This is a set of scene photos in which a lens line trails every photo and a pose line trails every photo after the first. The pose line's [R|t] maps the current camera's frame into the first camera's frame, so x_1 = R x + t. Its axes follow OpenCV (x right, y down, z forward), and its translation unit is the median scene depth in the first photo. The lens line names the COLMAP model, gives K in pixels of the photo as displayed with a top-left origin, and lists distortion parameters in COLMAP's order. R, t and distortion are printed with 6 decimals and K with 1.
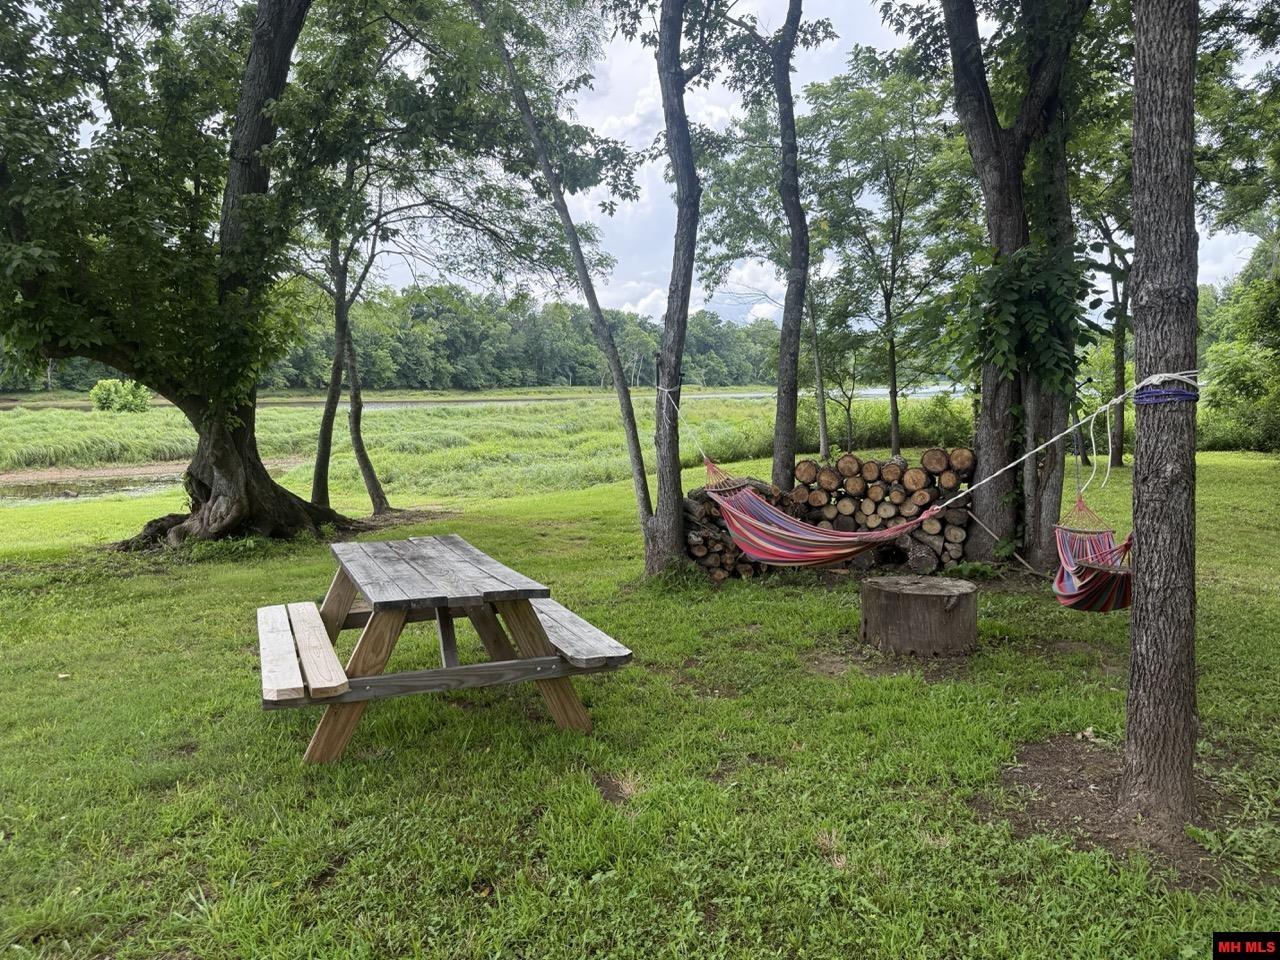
lens RADIAL K [[917.9, 0, 640.0], [0, 917.9, 480.0], [0, 0, 1]] dist [0.118707, -0.195381]
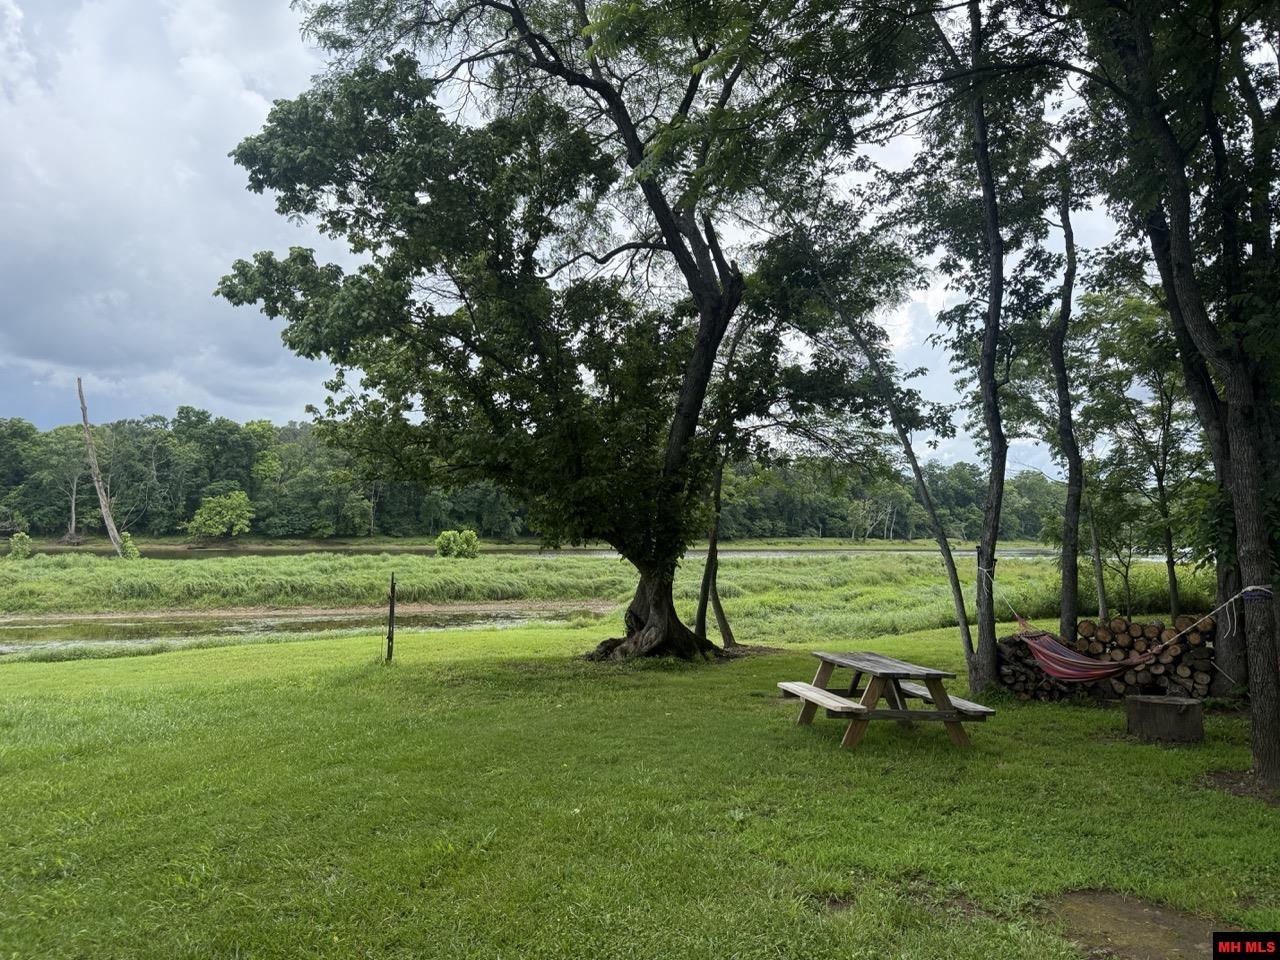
lens RADIAL K [[917.9, 0, 640.0], [0, 917.9, 480.0], [0, 0, 1]] dist [0.118707, -0.195381]
pose [[0.965327, 0.001164, -0.261043, -0.060291], [-0.043183, 0.986925, -0.155287, 0.009990], [0.257449, 0.161175, 0.952755, -0.326141]]
